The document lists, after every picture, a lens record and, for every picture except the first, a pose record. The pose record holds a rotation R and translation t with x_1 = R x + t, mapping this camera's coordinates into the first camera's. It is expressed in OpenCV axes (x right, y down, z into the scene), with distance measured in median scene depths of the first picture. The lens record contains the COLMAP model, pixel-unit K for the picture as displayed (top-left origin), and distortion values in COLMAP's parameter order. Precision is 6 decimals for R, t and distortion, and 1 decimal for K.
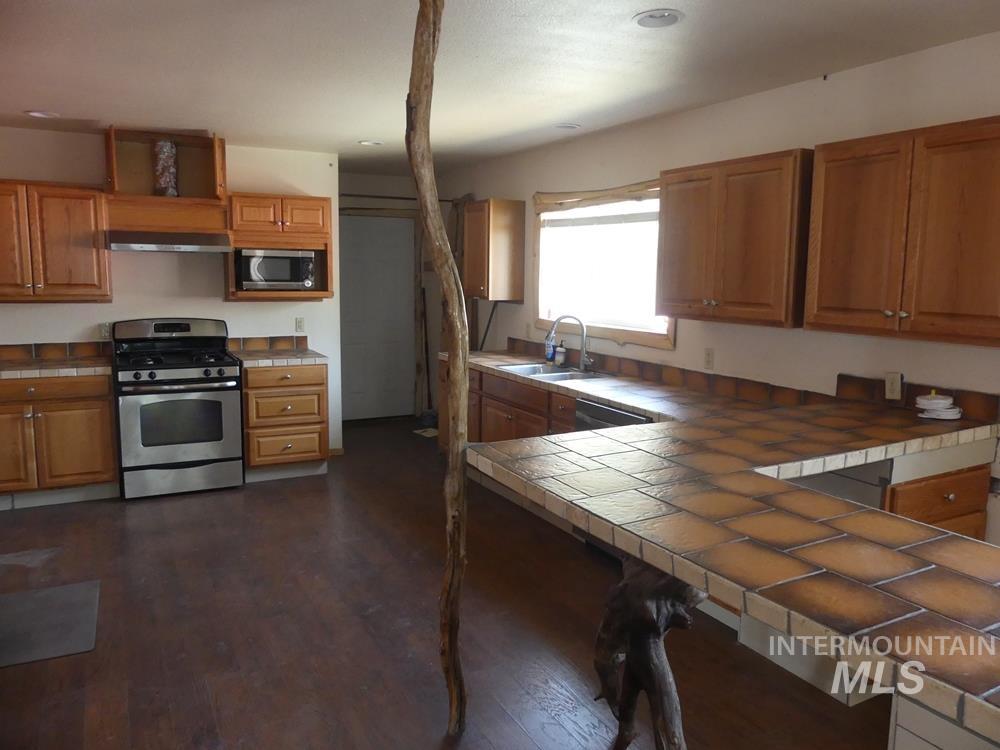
lens RADIAL K [[758.2, 0, 496.8], [0, 758.2, 374.0], [0, 0, 1]] dist [-0.022801, 0.006771]
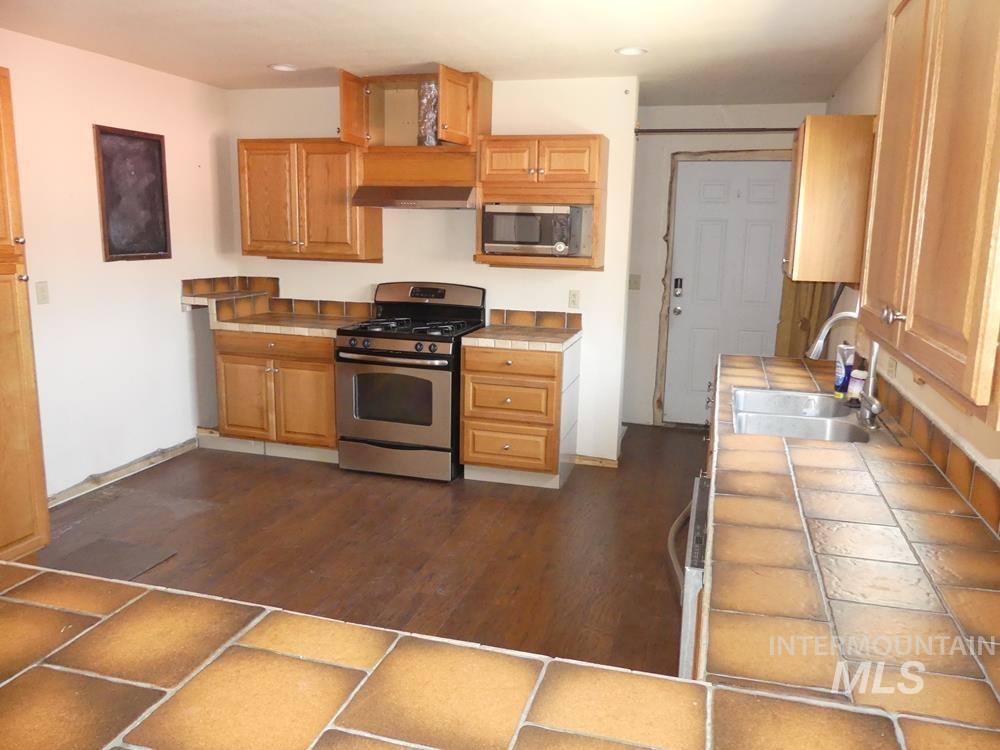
lens RADIAL K [[758.2, 0, 501.8], [0, 758.2, 374.1], [0, 0, 1]] dist [-0.022801, 0.006771]
pose [[0.716709, 0.133628, -0.684450, 0.277800], [-0.104278, 0.990971, 0.084279, -0.052070], [0.689532, 0.010969, 0.724172, 0.412539]]
